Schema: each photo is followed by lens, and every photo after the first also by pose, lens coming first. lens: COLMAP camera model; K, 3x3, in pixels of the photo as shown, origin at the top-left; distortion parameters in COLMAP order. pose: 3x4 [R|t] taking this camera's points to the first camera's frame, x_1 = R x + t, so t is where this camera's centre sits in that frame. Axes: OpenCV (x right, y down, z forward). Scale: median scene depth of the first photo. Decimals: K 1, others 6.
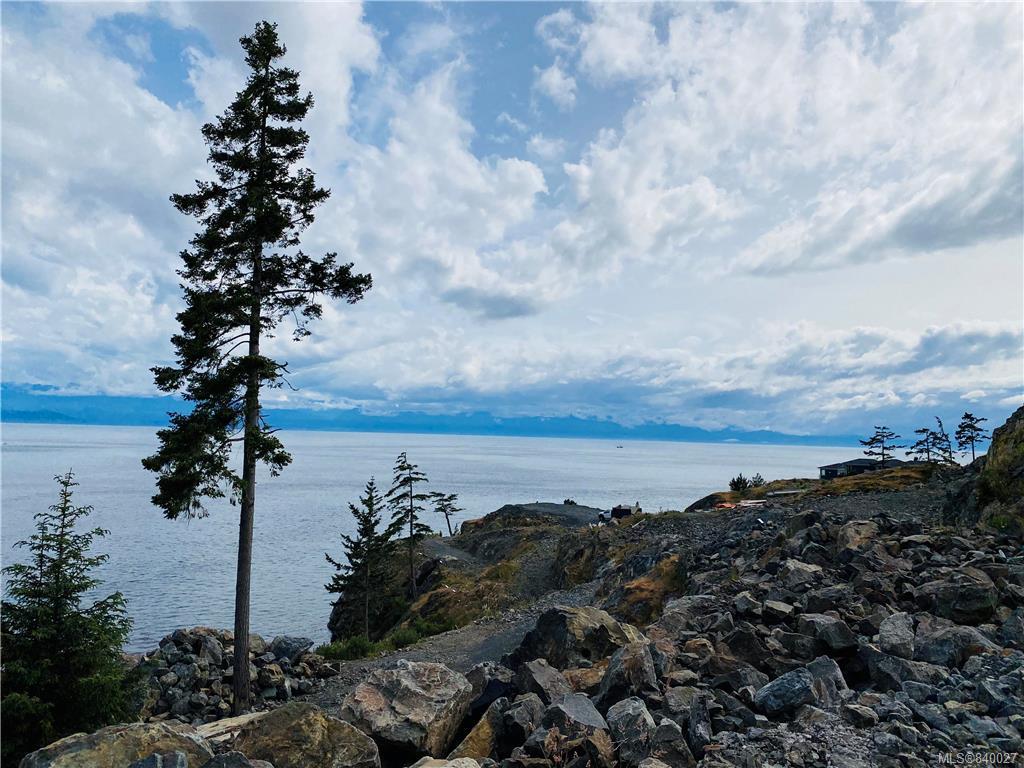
lens RADIAL K [[778.0, 0, 520.0], [0, 778.0, 387.8], [0, 0, 1]] dist [0.028269, -0.039613]
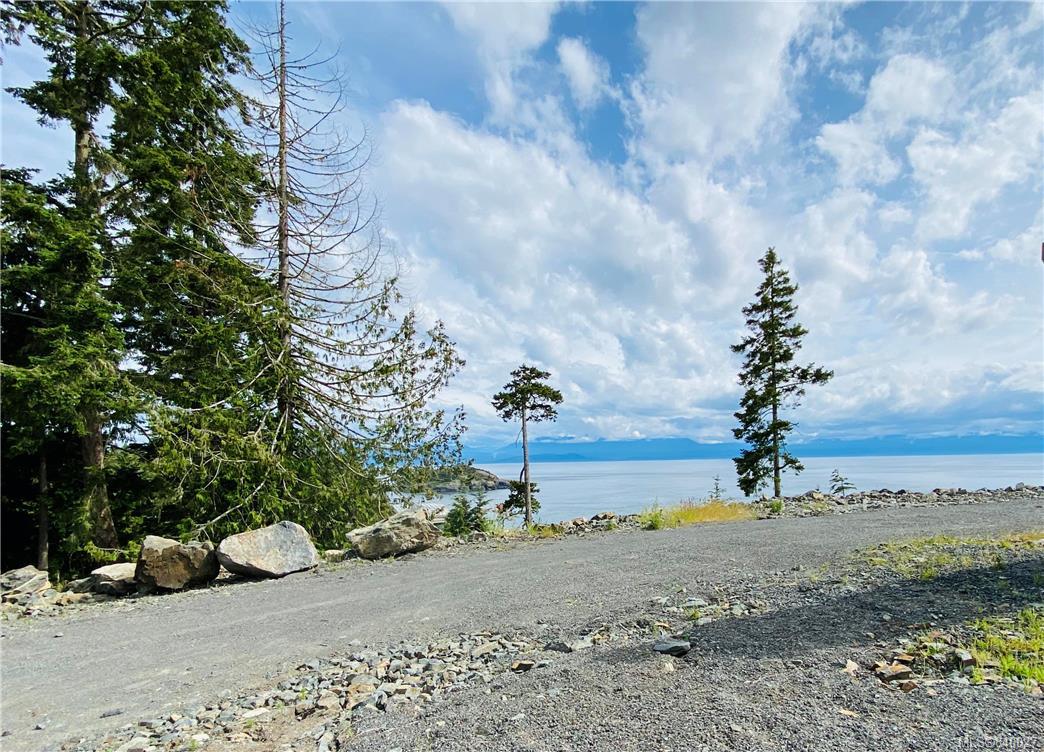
lens RADIAL K [[687.3, 0, 524.4], [0, 687.3, 484.2], [0, 0, 1]] dist [0.037595, -0.025830]
pose [[0.856319, -0.030460, -0.515548, 0.027459], [0.075686, 0.994883, 0.066934, -0.043950], [0.510871, -0.096336, 0.854242, -0.943791]]
